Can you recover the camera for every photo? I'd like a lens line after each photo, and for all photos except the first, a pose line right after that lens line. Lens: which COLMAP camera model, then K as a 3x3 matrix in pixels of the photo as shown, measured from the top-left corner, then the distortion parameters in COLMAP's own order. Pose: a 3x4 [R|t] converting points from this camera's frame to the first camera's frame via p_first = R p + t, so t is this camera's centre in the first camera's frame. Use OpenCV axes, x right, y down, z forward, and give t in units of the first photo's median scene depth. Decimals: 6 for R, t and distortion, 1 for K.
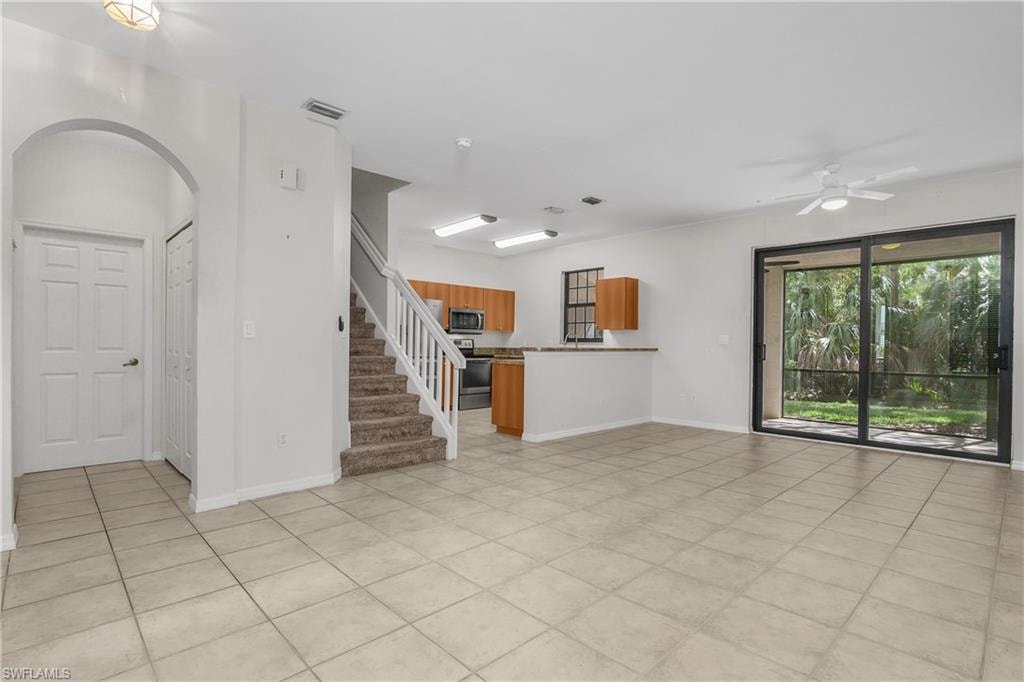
lens RADIAL K [[502.5, 0, 503.0], [0, 502.5, 344.6], [0, 0, 1]] dist [-0.026361, 0.005677]
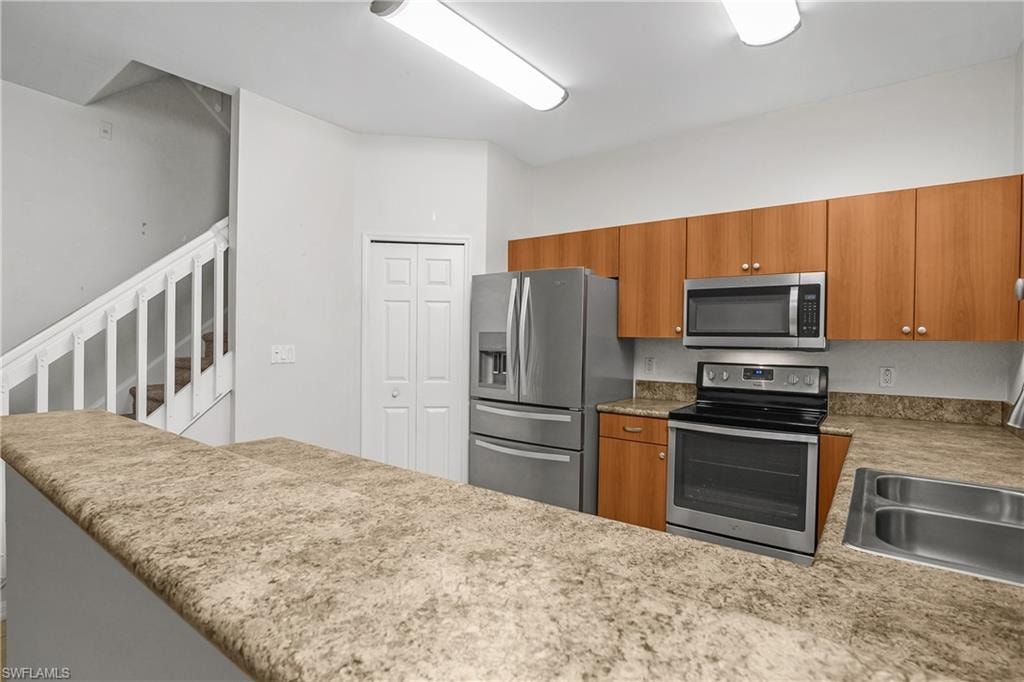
lens RADIAL K [[502.5, 0, 515.2], [0, 502.5, 343.9], [0, 0, 1]] dist [-0.026361, 0.005677]
pose [[0.175614, -0.000092, -0.984459, 0.252435], [-0.014137, 0.999897, -0.002615, -0.024824], [0.984358, 0.014377, 0.175594, 0.860959]]
